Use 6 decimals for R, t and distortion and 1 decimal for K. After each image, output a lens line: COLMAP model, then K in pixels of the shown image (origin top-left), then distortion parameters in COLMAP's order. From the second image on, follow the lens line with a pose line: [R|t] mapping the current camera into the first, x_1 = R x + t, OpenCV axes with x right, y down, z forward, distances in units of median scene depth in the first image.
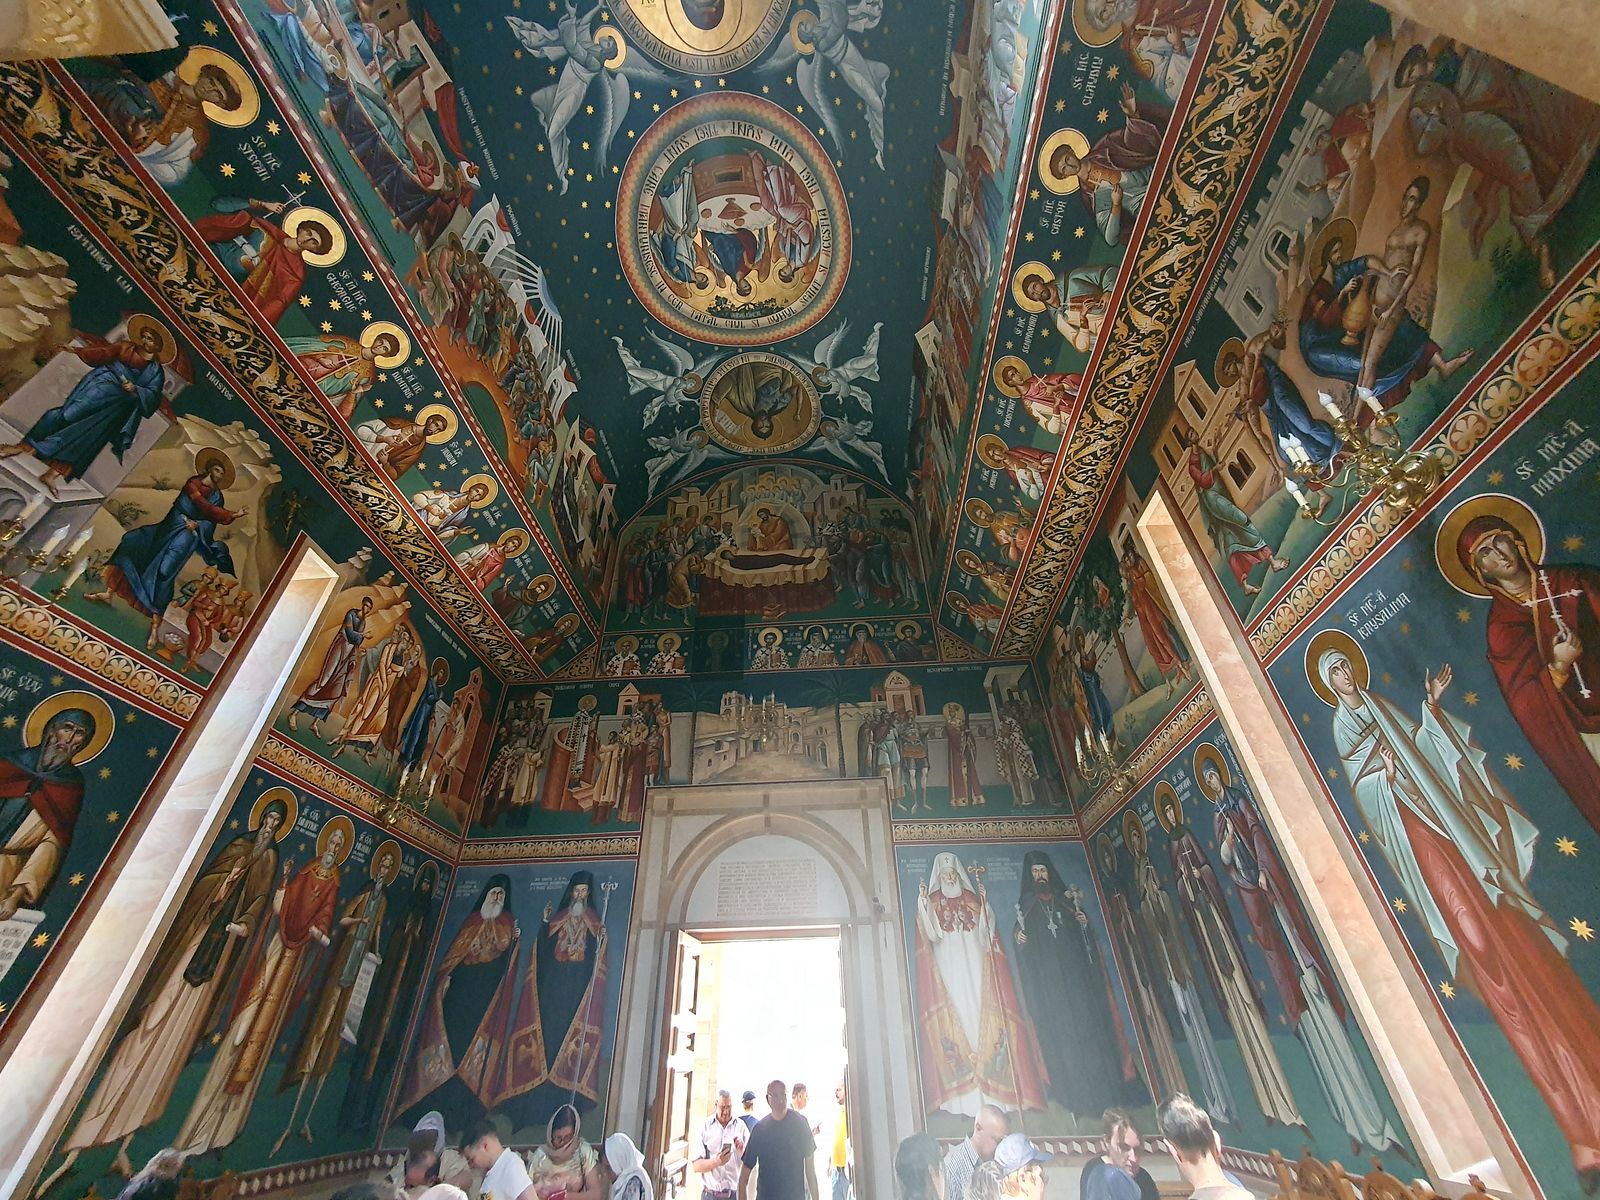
lens RADIAL K [[628.7, 0, 786.8], [0, 628.7, 610.1], [0, 0, 1]] dist [0.009697, -0.000701]
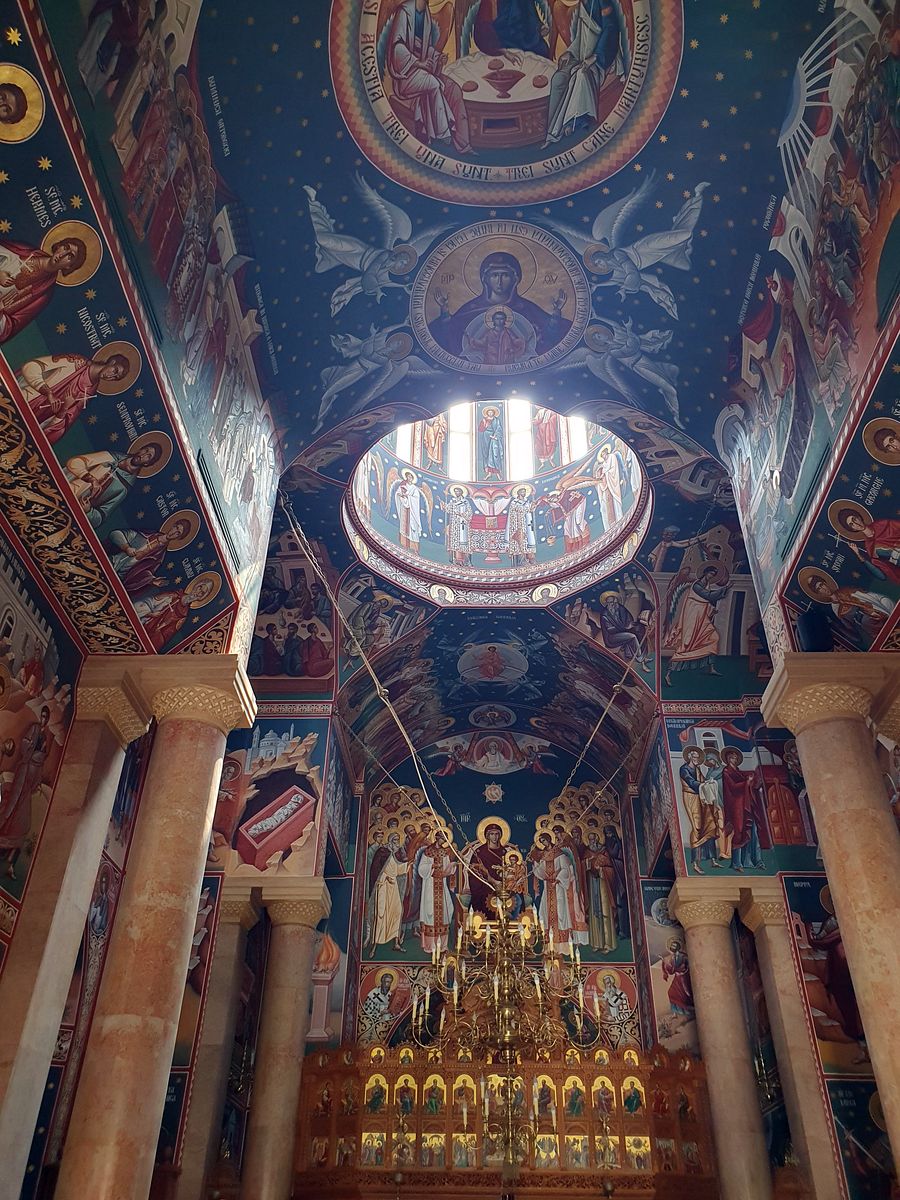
lens RADIAL K [[936.5, 0, 453.8], [0, 936.5, 597.8], [0, 0, 1]] dist [0.004769, 0.019439]
pose [[-0.998275, -0.031542, -0.049517, 0.003840], [0.037517, 0.306020, -0.951286, 0.614186], [0.045158, -0.951502, -0.304309, 0.861925]]
